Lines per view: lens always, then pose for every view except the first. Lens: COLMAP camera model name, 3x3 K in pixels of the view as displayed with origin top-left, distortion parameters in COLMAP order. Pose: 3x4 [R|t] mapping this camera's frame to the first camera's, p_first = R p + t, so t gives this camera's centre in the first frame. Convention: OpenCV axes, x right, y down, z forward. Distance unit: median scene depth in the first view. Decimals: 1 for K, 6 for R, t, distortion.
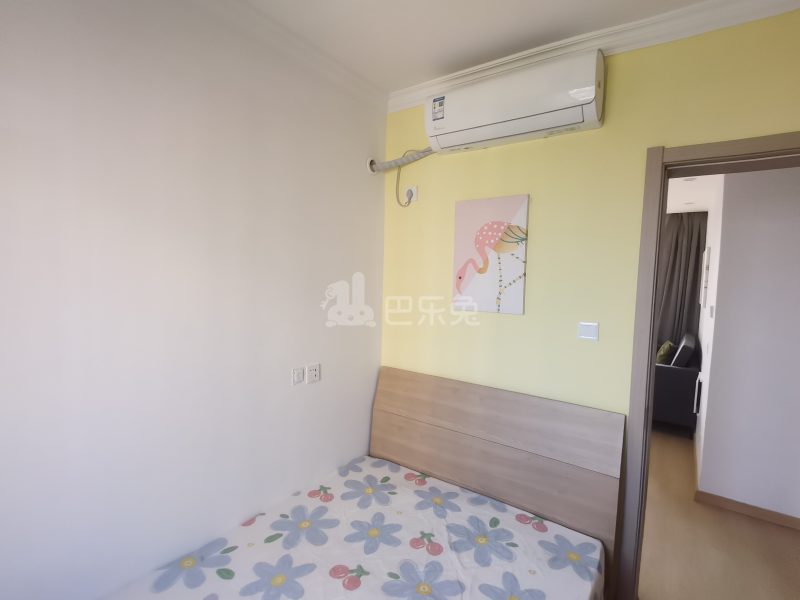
lens RADIAL K [[394.6, 0, 401.7], [0, 394.6, 294.1], [0, 0, 1]] dist [0.038545, -0.023146]
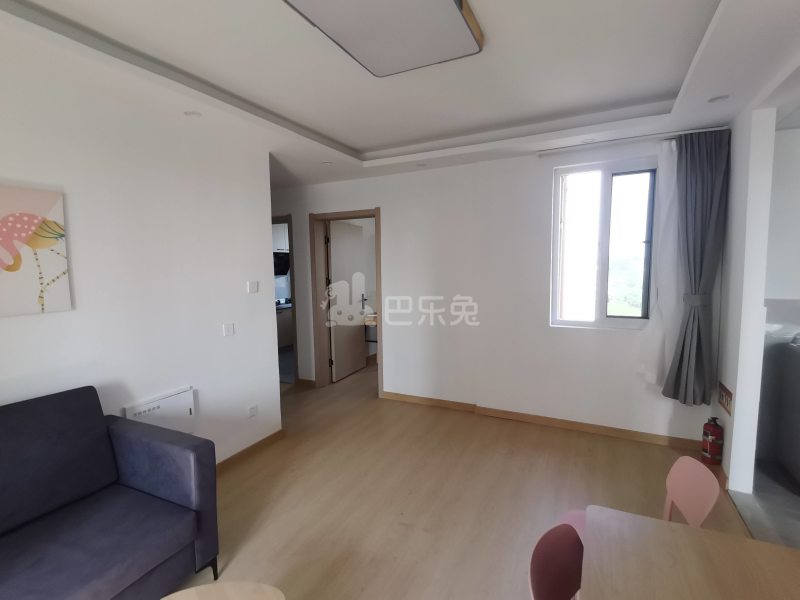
lens RADIAL K [[394.6, 0, 387.7], [0, 394.6, 293.3], [0, 0, 1]] dist [0.038545, -0.023146]
pose [[-0.144407, -0.086782, 0.985706, -0.831187], [0.074110, 0.992400, 0.098229, -0.031170], [-0.986739, 0.087236, -0.136878, 0.332021]]
